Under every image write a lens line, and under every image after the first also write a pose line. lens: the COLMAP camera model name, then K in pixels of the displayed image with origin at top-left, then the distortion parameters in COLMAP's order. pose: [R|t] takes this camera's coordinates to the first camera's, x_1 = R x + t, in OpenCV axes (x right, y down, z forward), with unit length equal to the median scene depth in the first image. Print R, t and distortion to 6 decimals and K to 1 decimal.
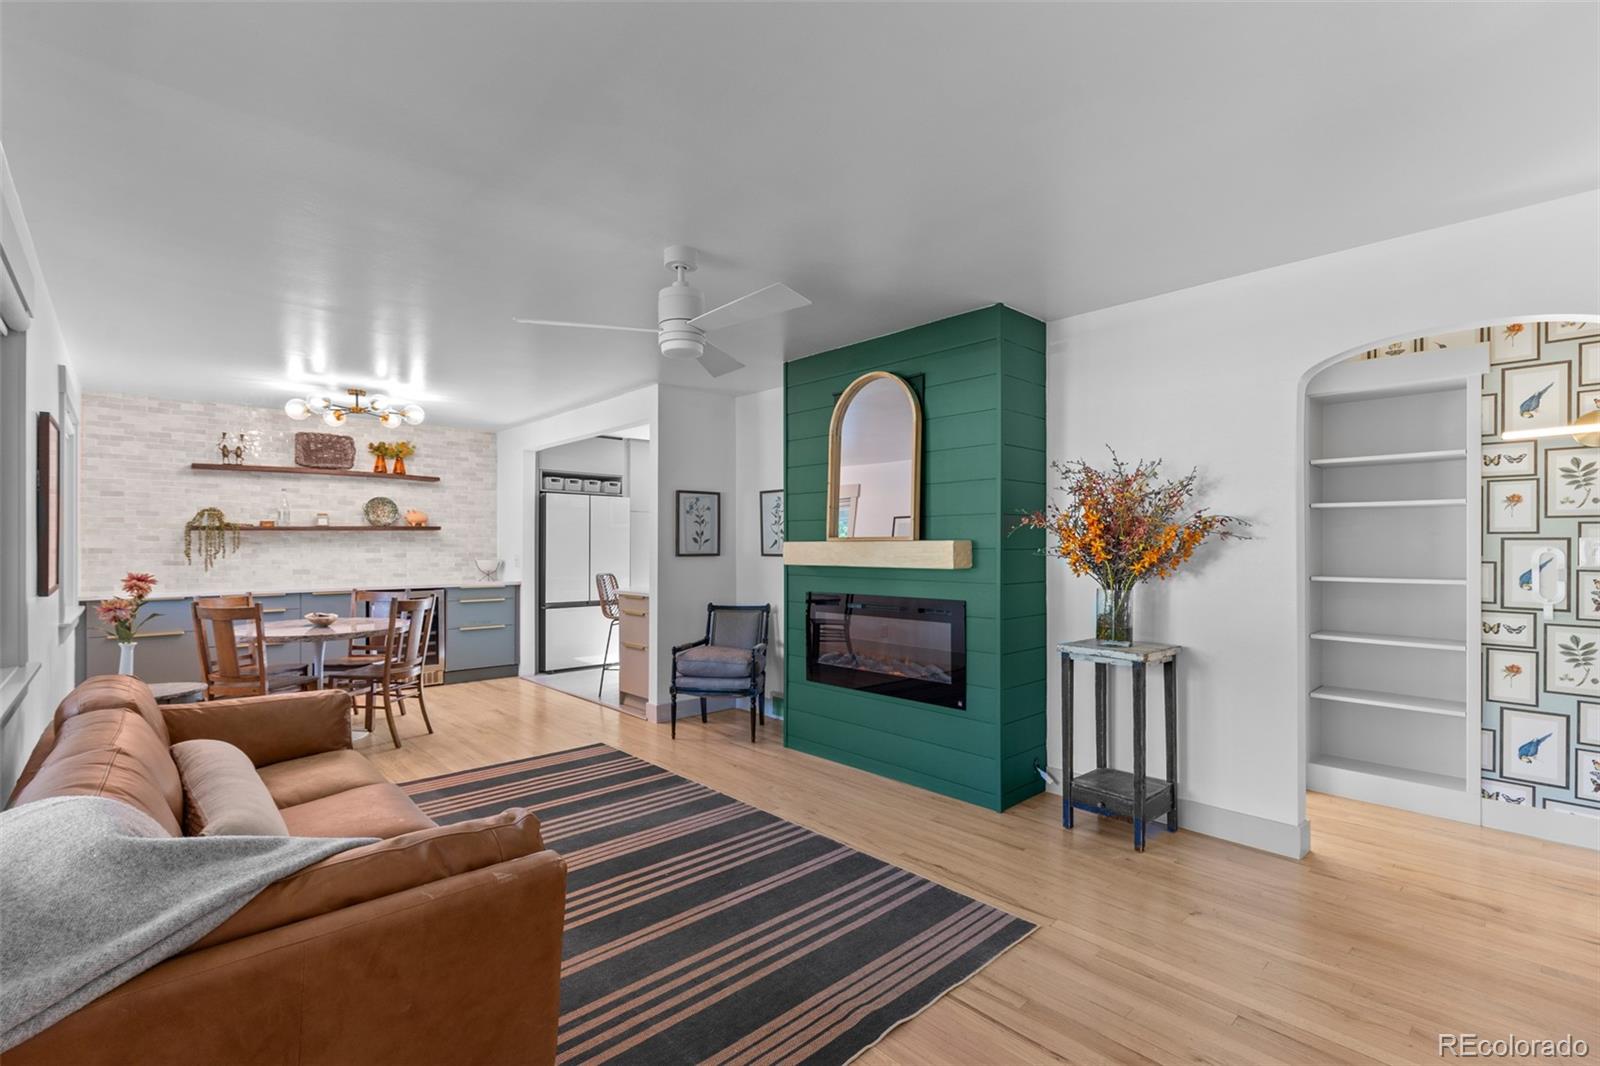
lens RADIAL K [[717.9, 0, 805.8], [0, 717.9, 544.2], [0, 0, 1]] dist [0.004276, -0.000363]
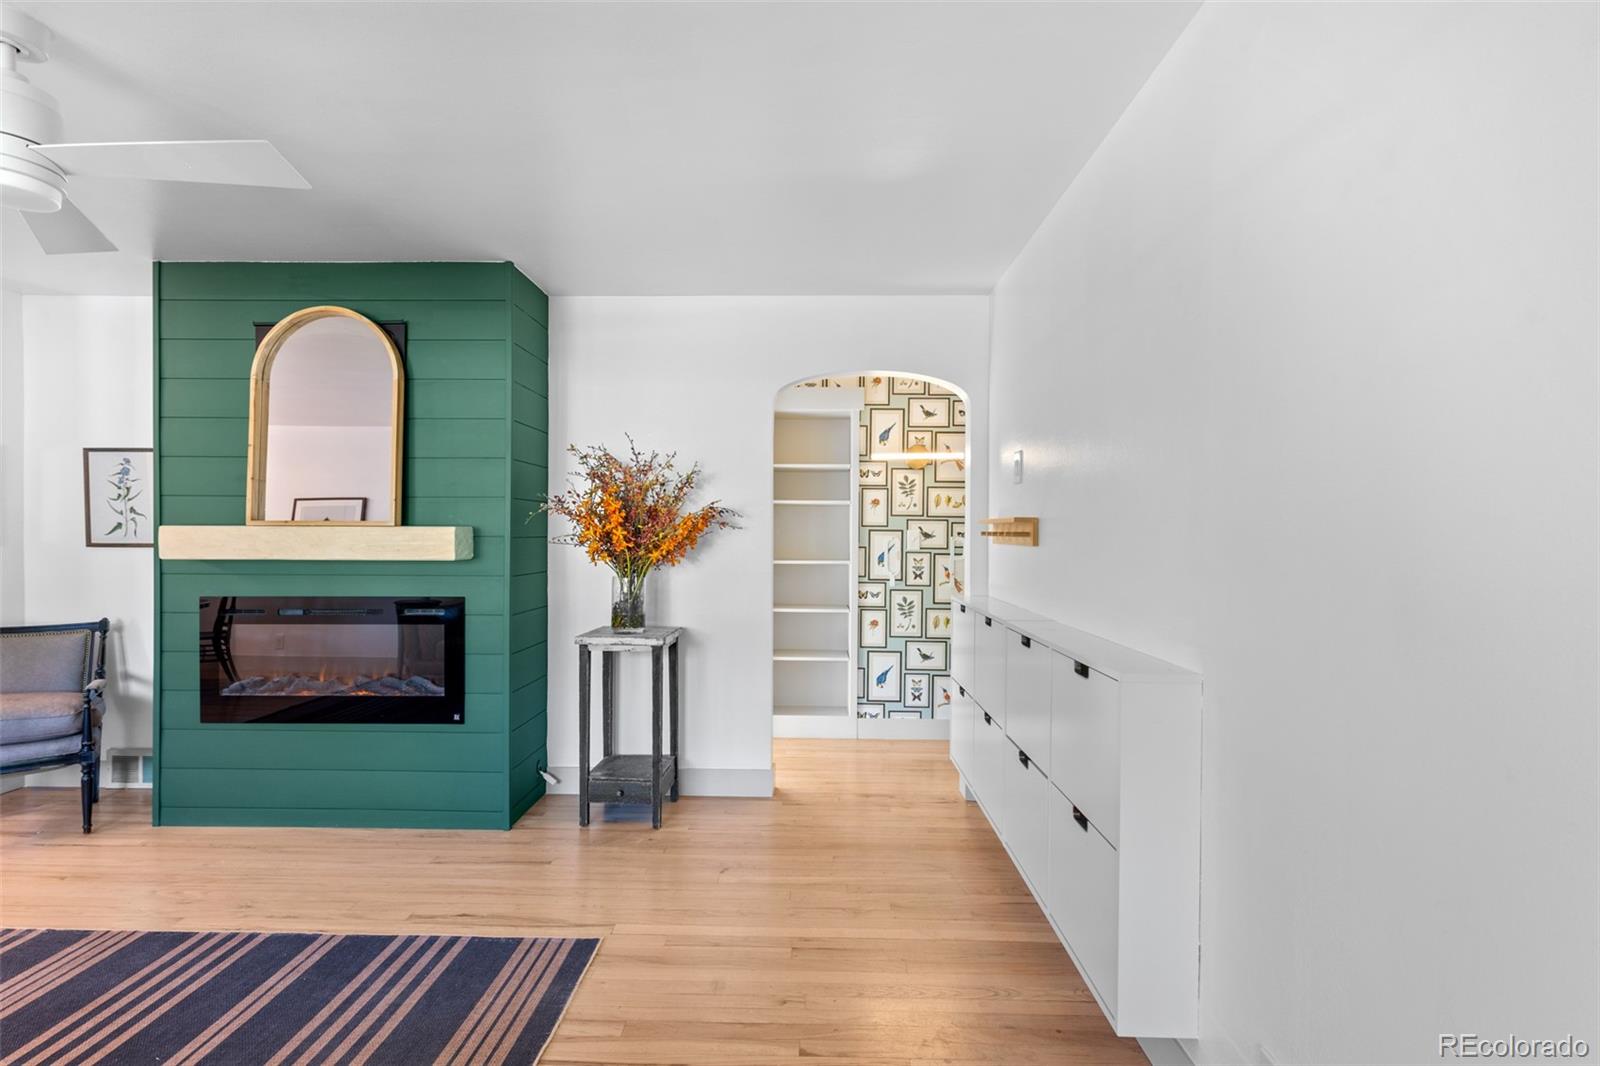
lens RADIAL K [[717.9, 0, 796.2], [0, 717.9, 540.5], [0, 0, 1]] dist [0.004276, -0.000363]
pose [[0.704580, -0.001593, 0.709623, -0.106854], [-0.006948, 0.999934, 0.009143, 0.000240], [-0.709591, -0.011373, 0.704522, 0.107552]]
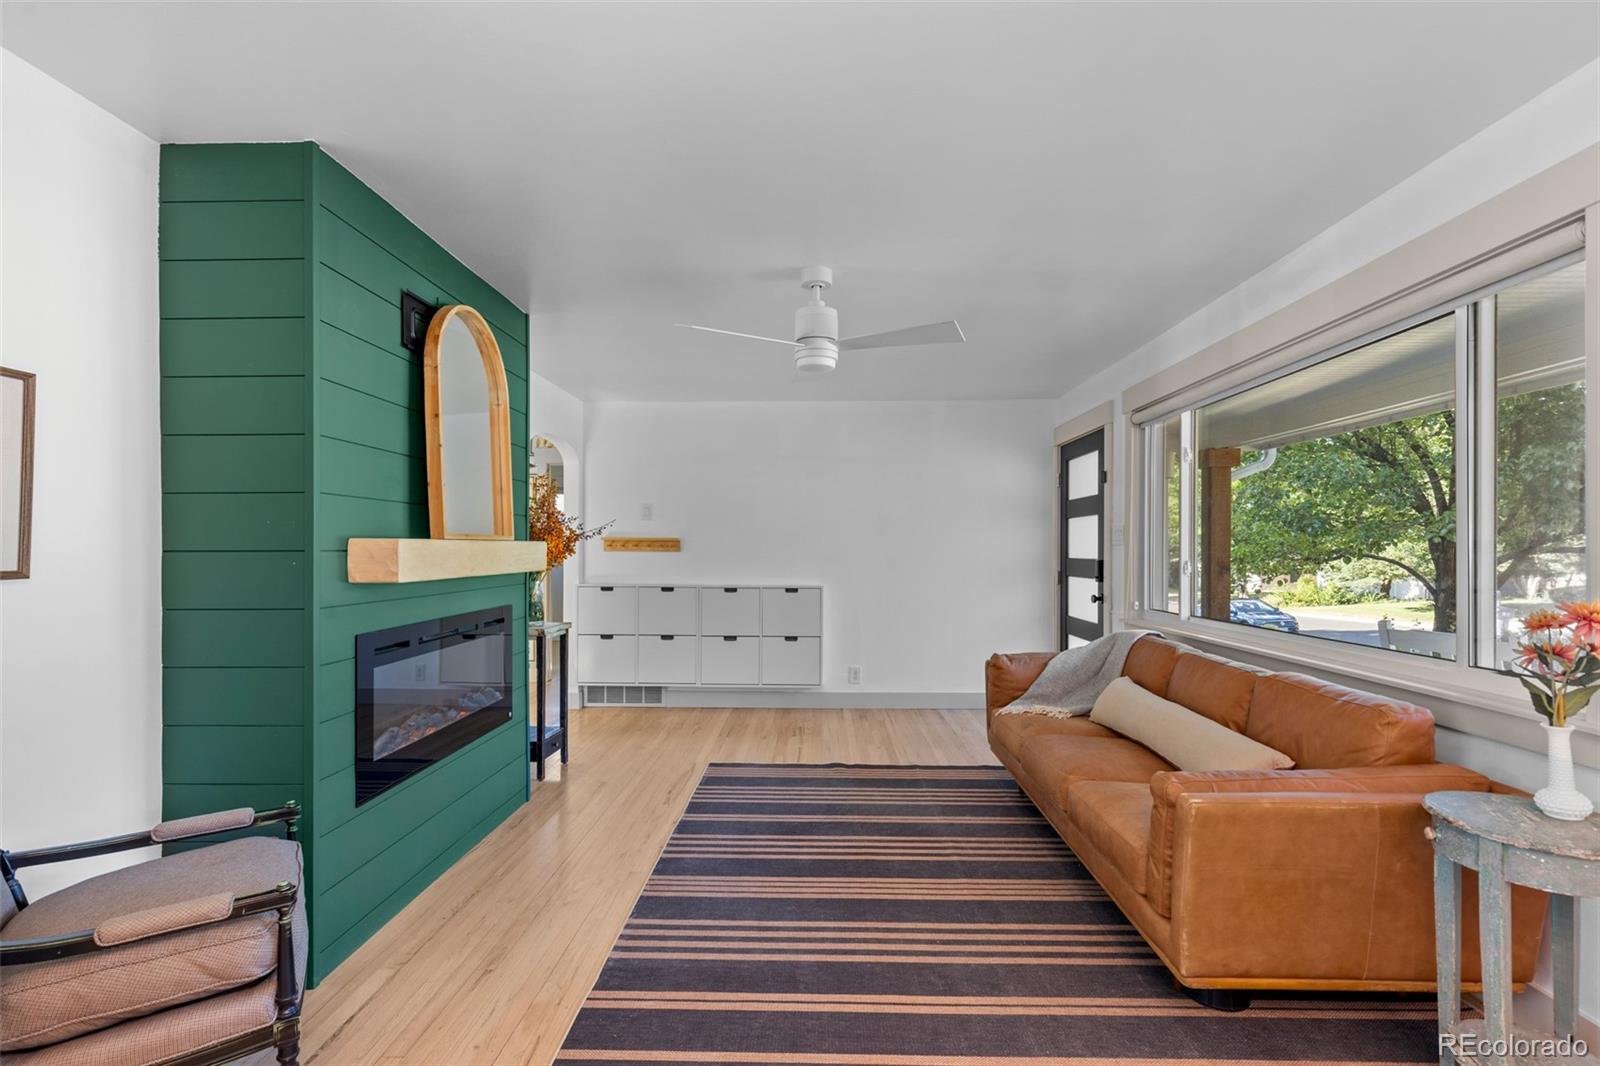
lens RADIAL K [[717.9, 0, 790.6], [0, 717.9, 549.8], [0, 0, 1]] dist [0.004276, -0.000363]
pose [[-0.701080, -0.001190, 0.713082, -0.706520], [-0.002552, 0.999996, -0.000840, 0.005650], [-0.713078, -0.002409, -0.701081, 1.377463]]
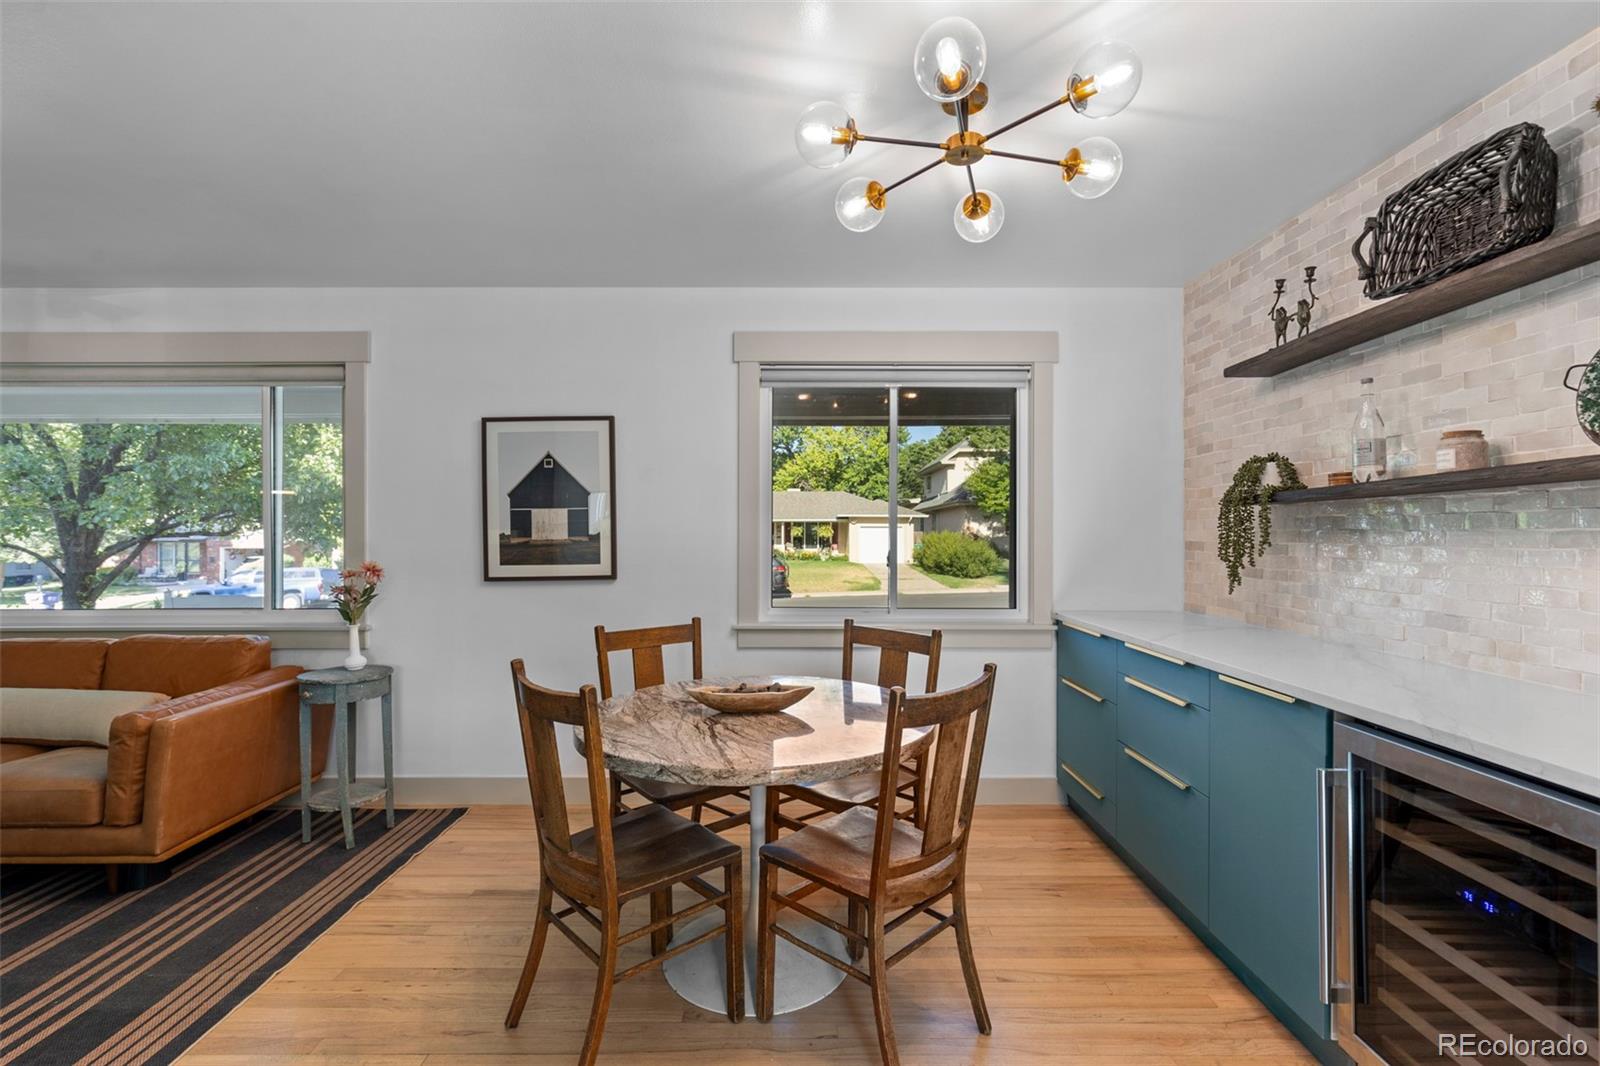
lens RADIAL K [[717.9, 0, 802.2], [0, 717.9, 536.6], [0, 0, 1]] dist [0.004276, -0.000363]
pose [[-0.686764, 0.000294, -0.726880, -0.468067], [-0.000747, 0.999999, 0.001110, 0.000387], [0.726880, 0.001306, -0.686764, 1.733294]]
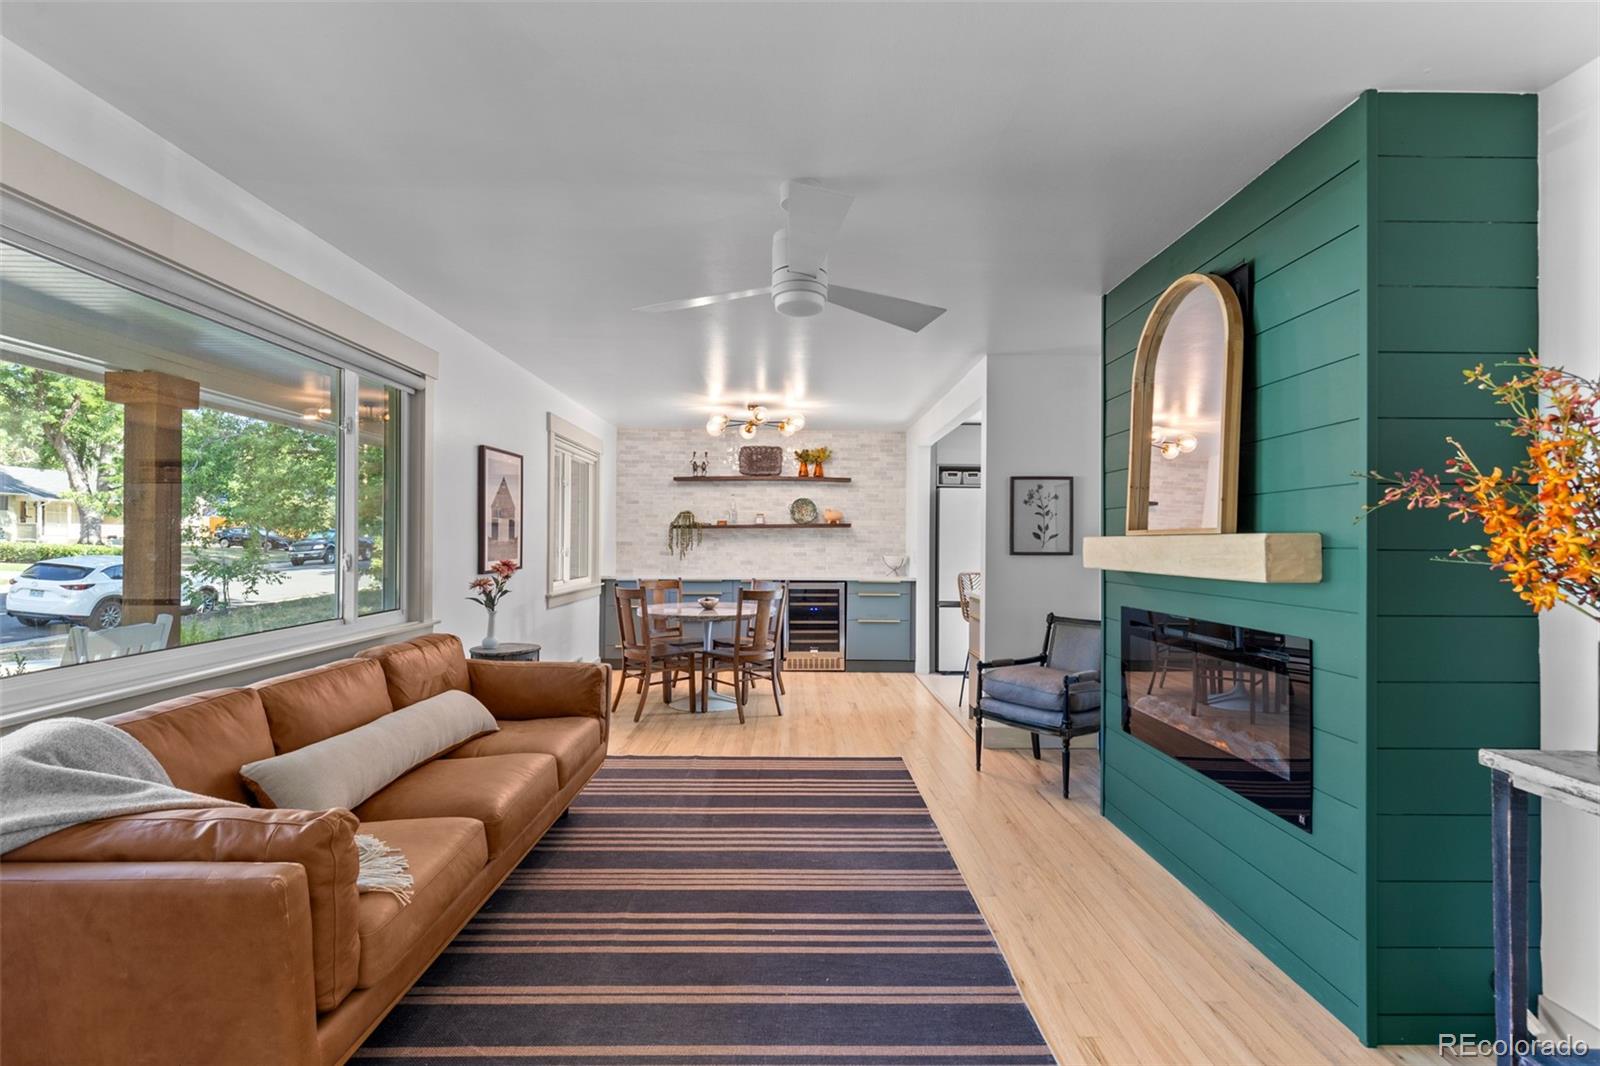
lens RADIAL K [[717.9, 0, 803.8], [0, 717.9, 537.2], [0, 0, 1]] dist [0.004276, -0.000363]
pose [[0.740590, 0.000519, -0.671958, 0.300635], [-0.005488, 0.999971, -0.005276, 0.002872], [0.671935, 0.007595, 0.740571, 0.302381]]
